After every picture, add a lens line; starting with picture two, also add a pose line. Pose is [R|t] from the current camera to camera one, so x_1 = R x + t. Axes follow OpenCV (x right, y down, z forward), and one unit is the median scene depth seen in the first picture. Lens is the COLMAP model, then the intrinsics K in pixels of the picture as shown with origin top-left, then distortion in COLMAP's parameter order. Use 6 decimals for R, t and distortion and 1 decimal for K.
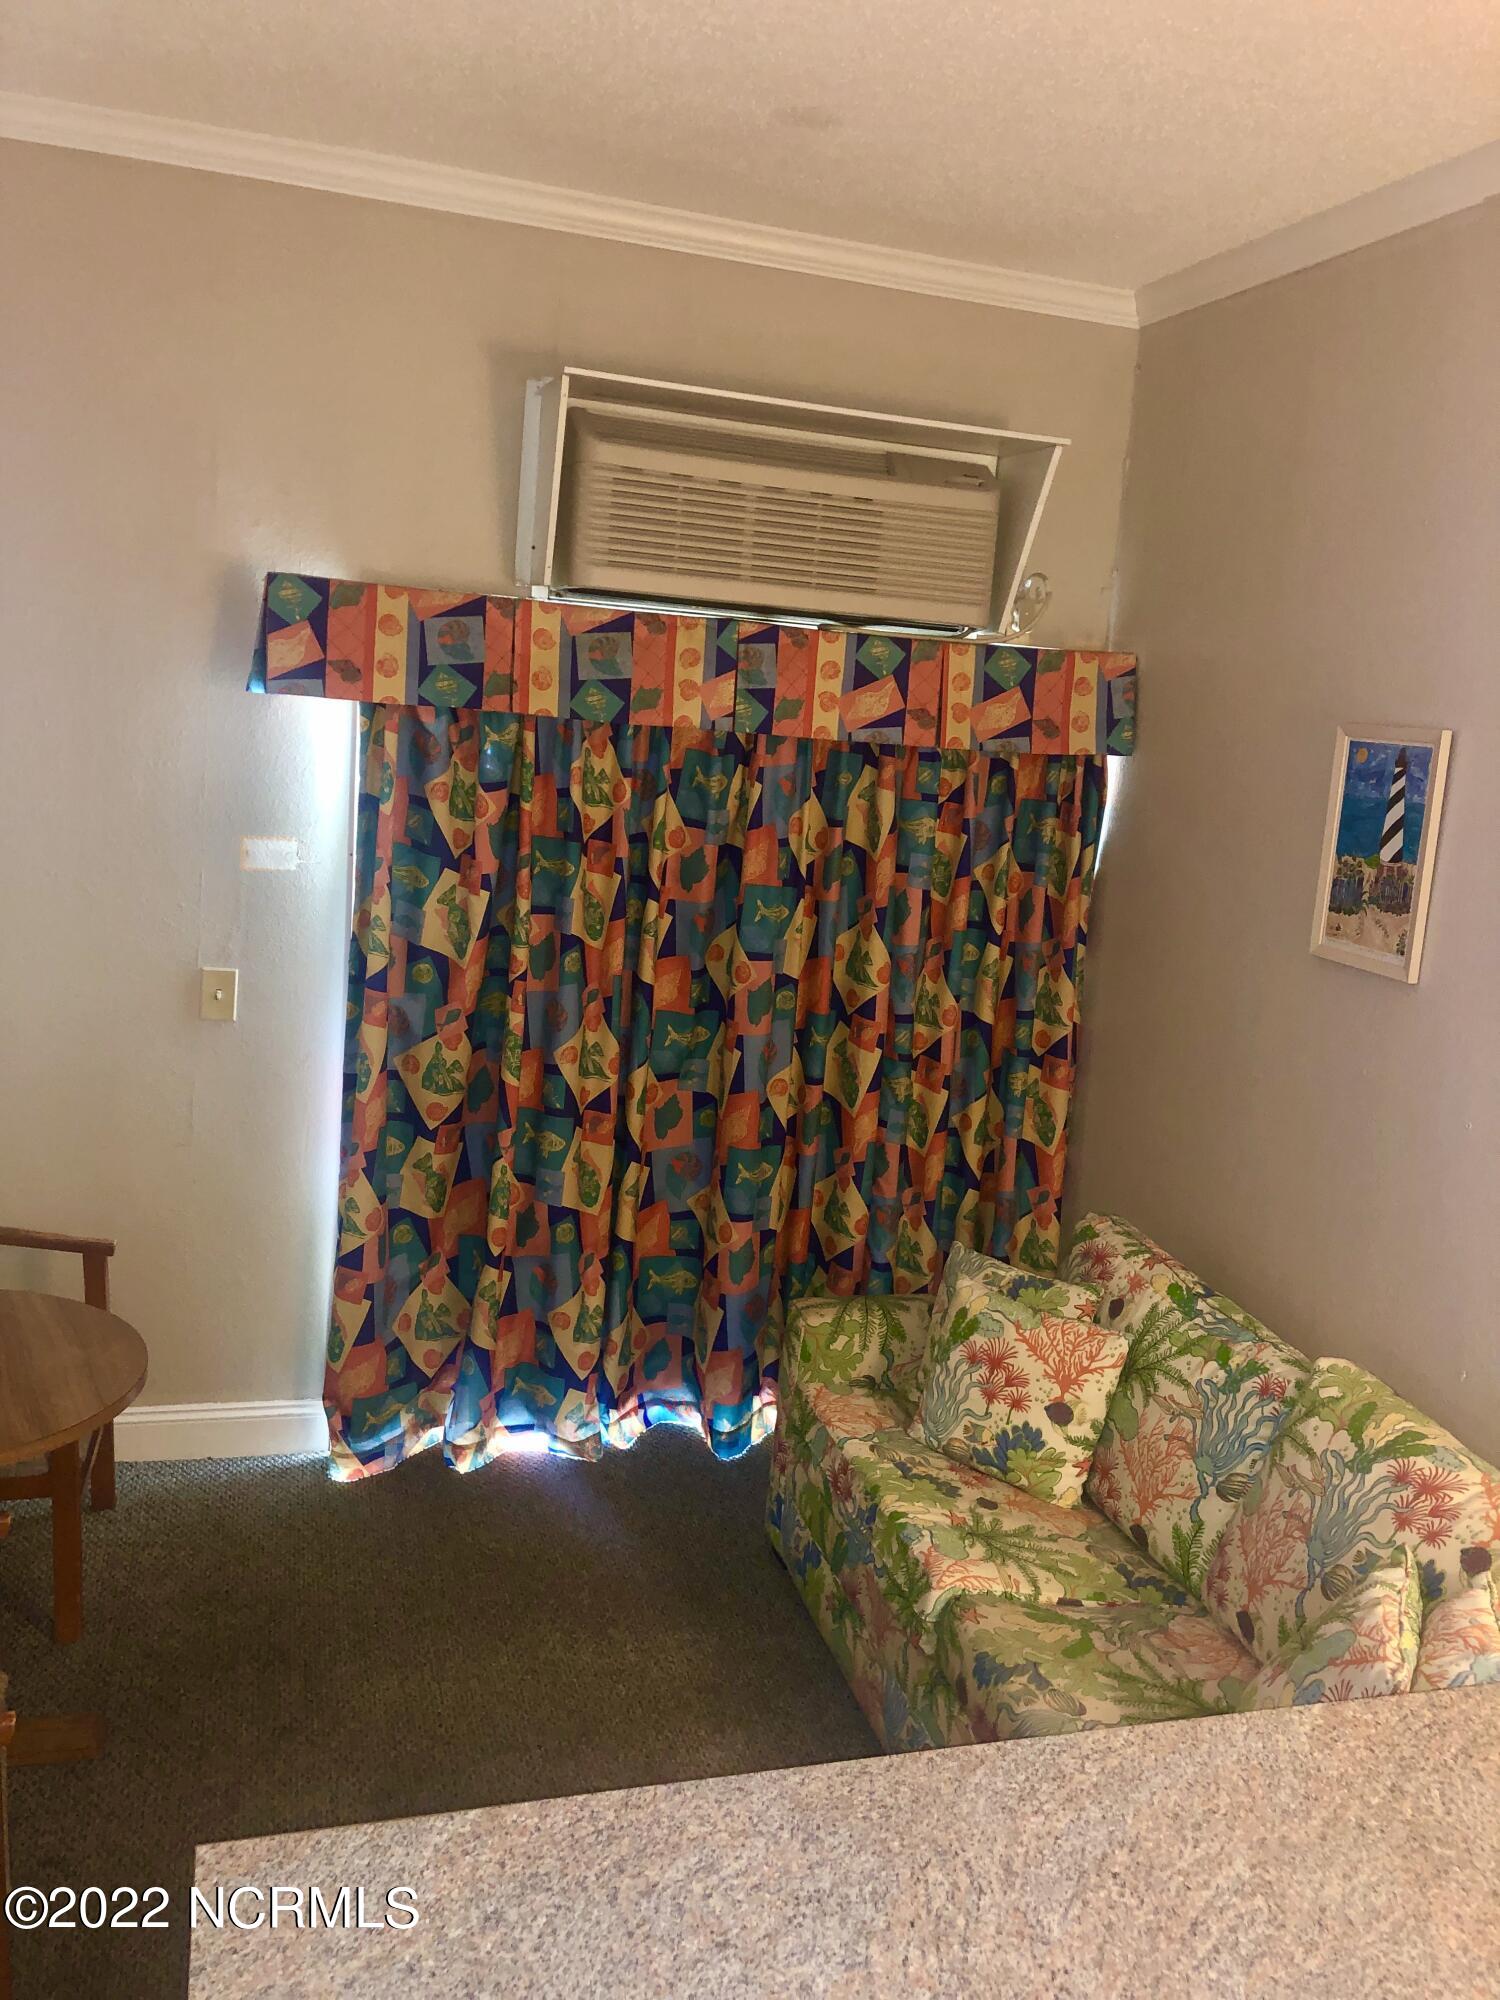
lens RADIAL K [[1638.3, 0, 744.5], [0, 1638.3, 970.3], [0, 0, 1]] dist [0.074474, -0.000917]
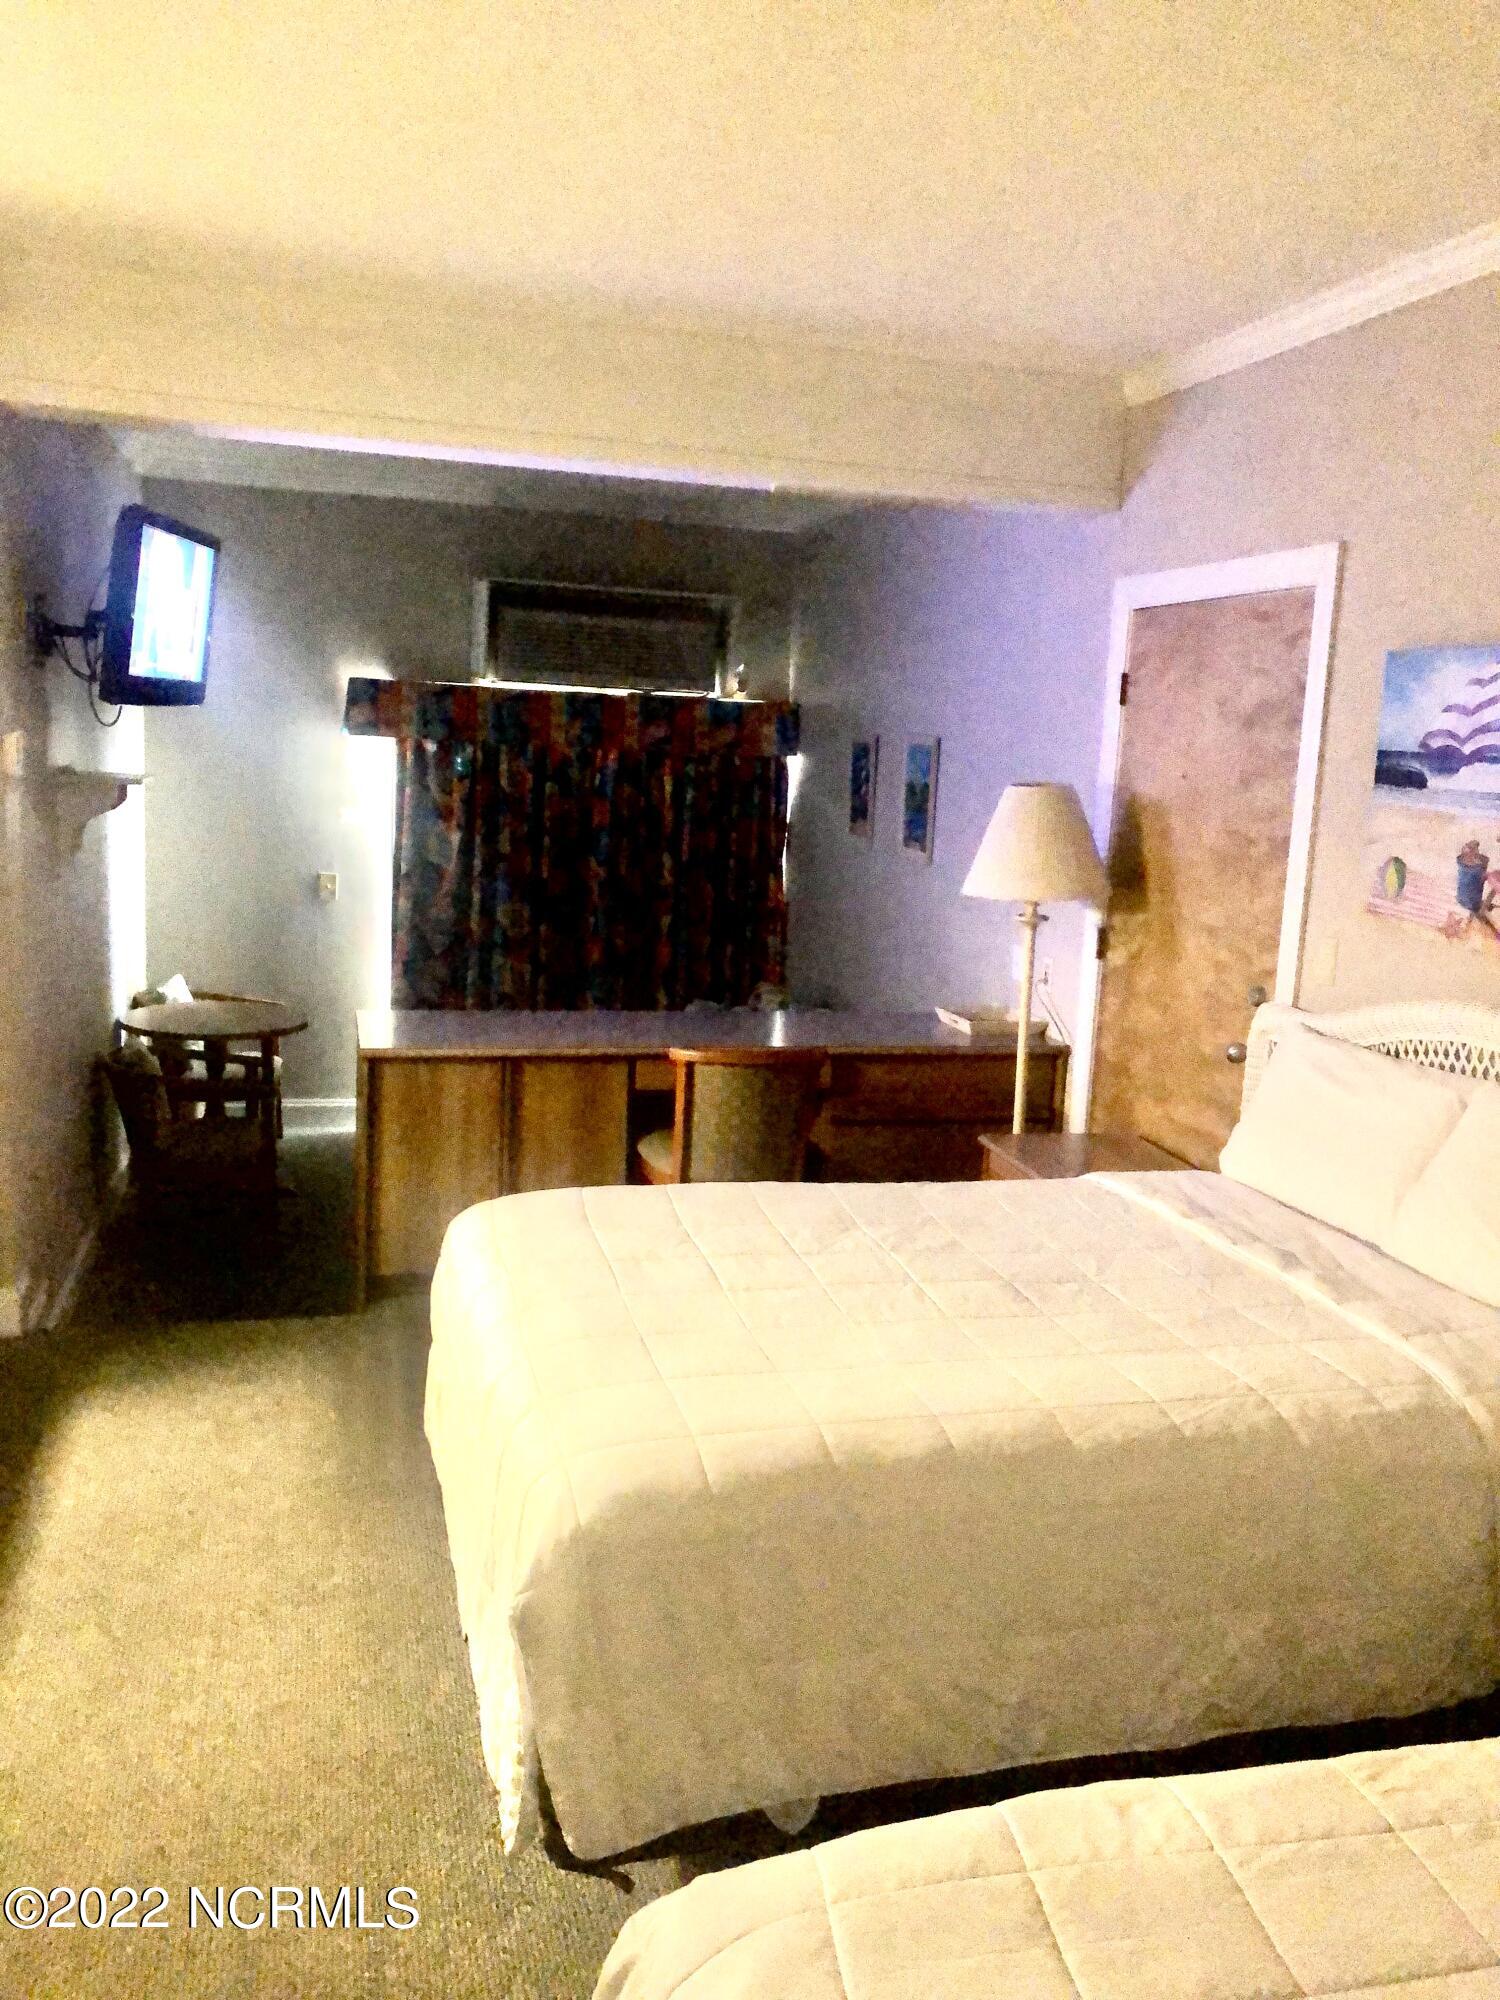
lens RADIAL K [[1643.3, 0, 750.0], [0, 1643.3, 1000.0], [0, 0, 1]] dist [-0.002288, -0.000796]
pose [[0.999309, -0.024789, -0.027689, 0.236546], [0.024506, 0.999644, -0.010504, 0.179433], [0.027940, 0.009819, 0.999561, -0.946619]]
